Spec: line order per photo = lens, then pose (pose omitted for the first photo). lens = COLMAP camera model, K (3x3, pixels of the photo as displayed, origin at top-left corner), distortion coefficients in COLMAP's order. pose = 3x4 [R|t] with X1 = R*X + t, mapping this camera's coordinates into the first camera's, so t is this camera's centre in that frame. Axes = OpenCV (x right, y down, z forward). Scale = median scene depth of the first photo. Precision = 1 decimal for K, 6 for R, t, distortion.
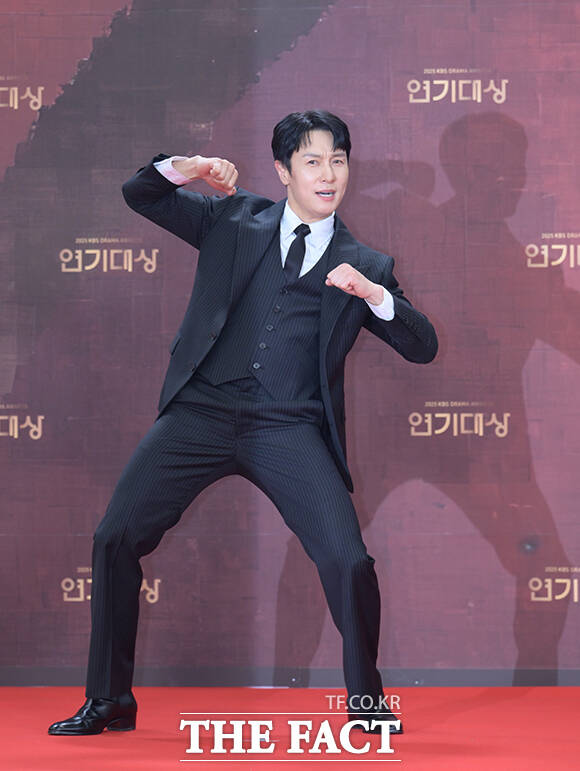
lens RADIAL K [[2884.3, 0, 265.8], [0, 2884.3, 364.6], [0, 0, 1]] dist [-0.029628, 0.000000]
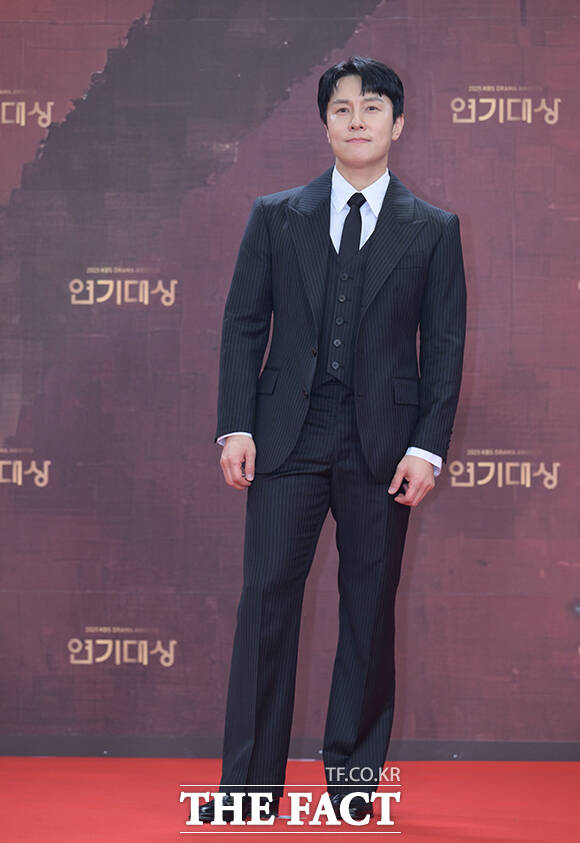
lens RADIAL K [[3797.7, 0, 287.0], [0, 3797.7, 420.8], [0, 0, 1]] dist [-0.098650, 0.000000]
pose [[0.999958, 0.008740, 0.002901, -0.005552], [-0.008775, 0.999888, 0.012134, -0.010375], [-0.002795, -0.012159, 0.999922, -0.205151]]
